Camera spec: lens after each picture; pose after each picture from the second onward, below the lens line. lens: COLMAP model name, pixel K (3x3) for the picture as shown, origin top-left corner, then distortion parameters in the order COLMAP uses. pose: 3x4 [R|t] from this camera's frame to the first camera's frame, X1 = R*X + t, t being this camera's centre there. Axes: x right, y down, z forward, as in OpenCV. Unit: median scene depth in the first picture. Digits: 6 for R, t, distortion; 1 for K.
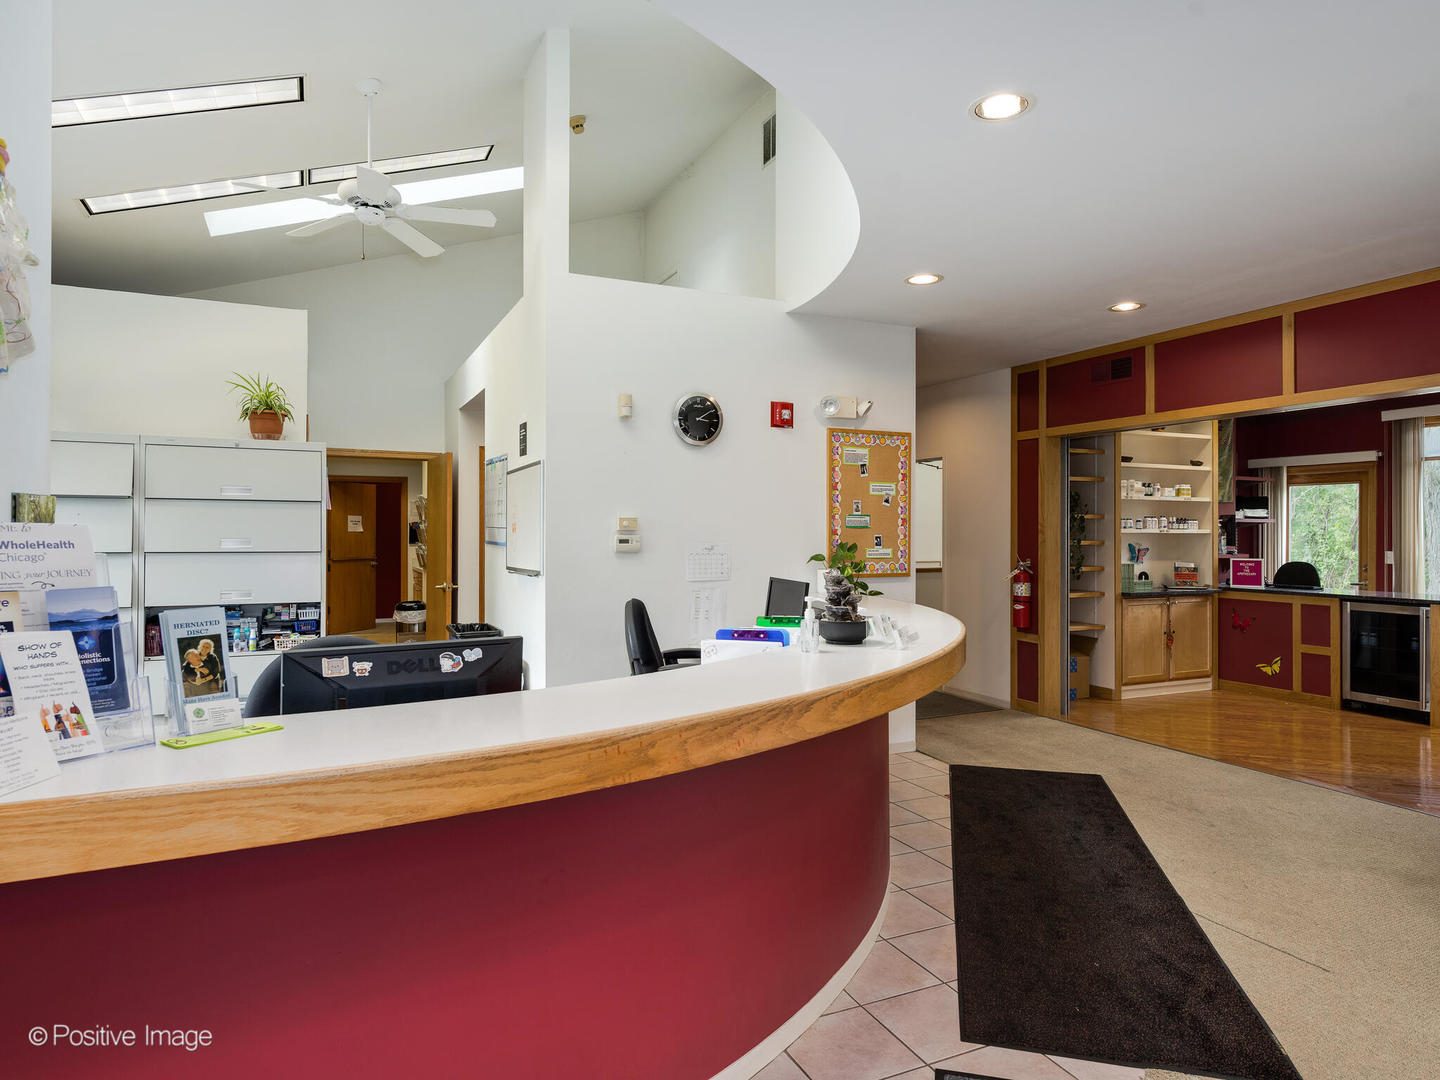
lens RADIAL K [[871.9, 0, 721.8], [0, 871.9, 536.4], [0, 0, 1]] dist [-0.005135, -0.001608]
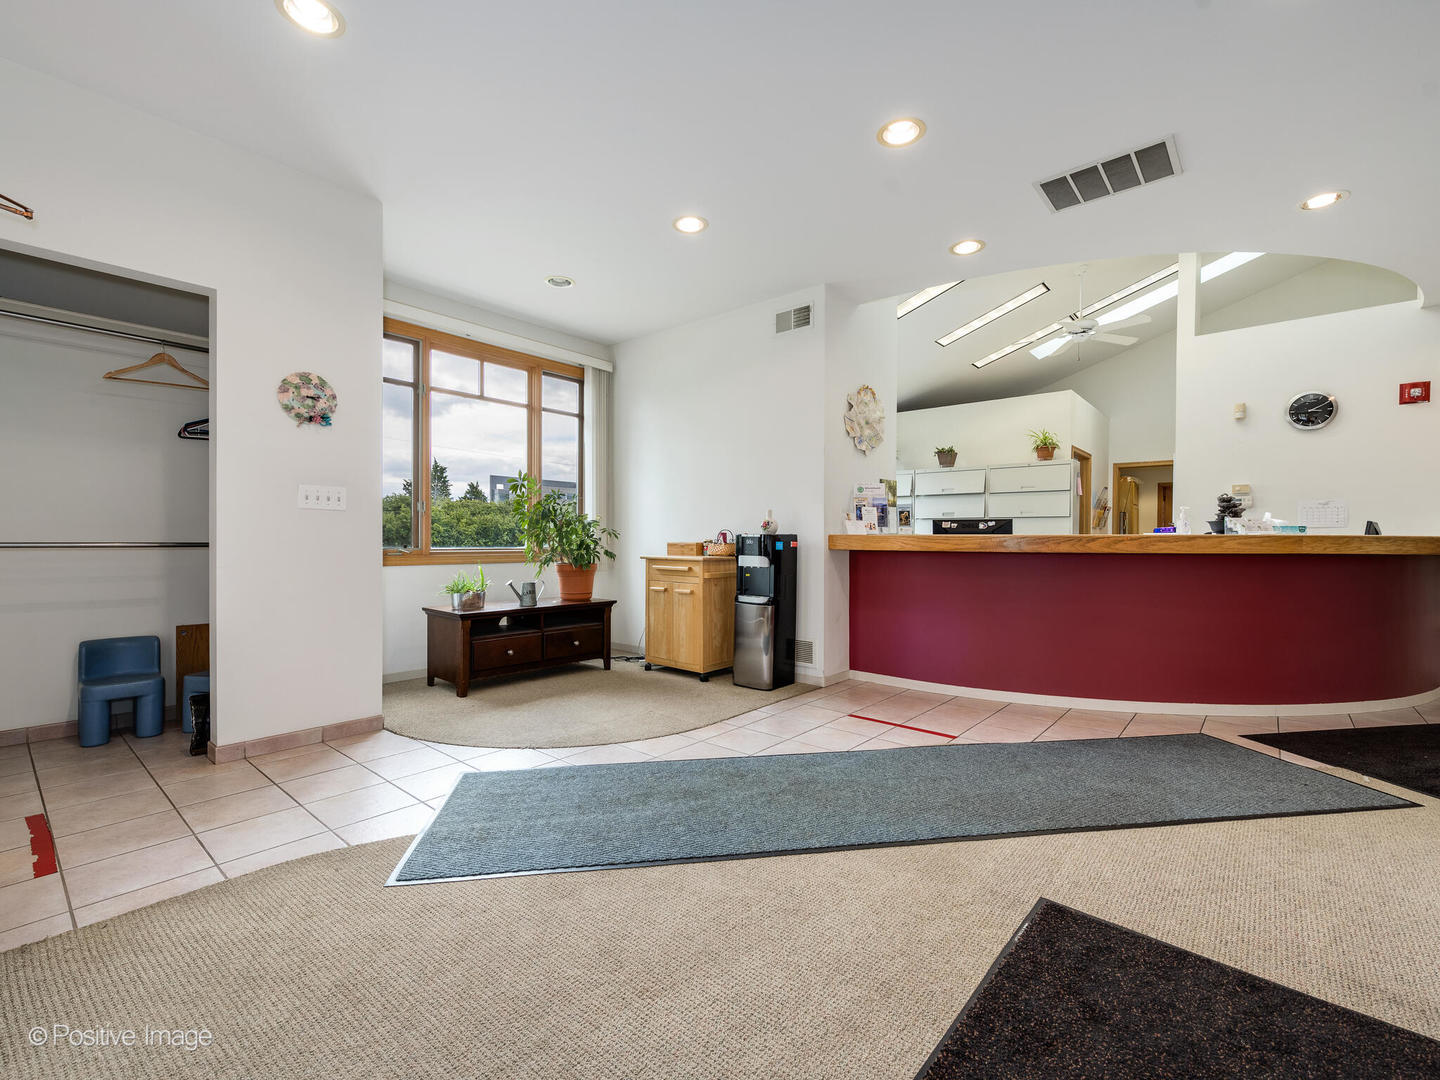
lens RADIAL K [[642.8, 0, 725.5], [0, 642.8, 544.0], [0, 0, 1]] dist [0.010792, 0.000081]
pose [[0.416505, 0.004678, -0.909121, 0.549532], [-0.006953, 0.999974, 0.001960, 0.087331], [0.909107, 0.005505, 0.416527, -0.297782]]
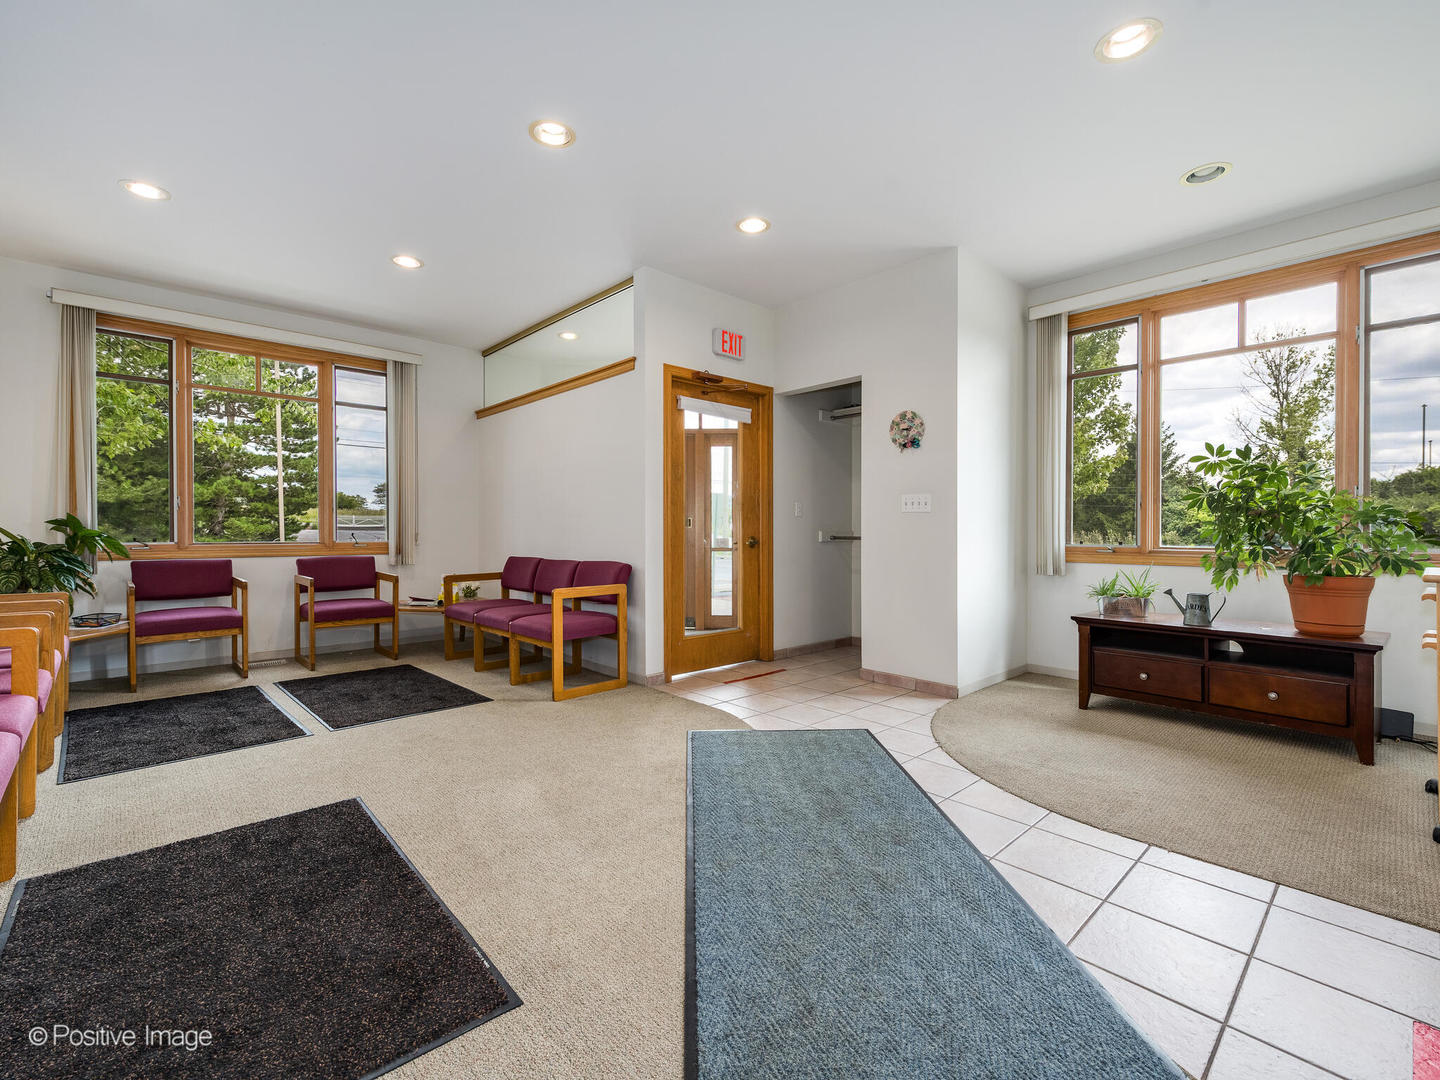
lens RADIAL K [[642.8, 0, 727.4], [0, 642.8, 534.0], [0, 0, 1]] dist [0.010792, 0.000081]
pose [[-0.952420, -0.005981, -0.304730, 0.282438], [-0.008176, 0.999949, 0.005927, 0.082492], [0.304679, 0.008136, -0.952420, 0.336196]]
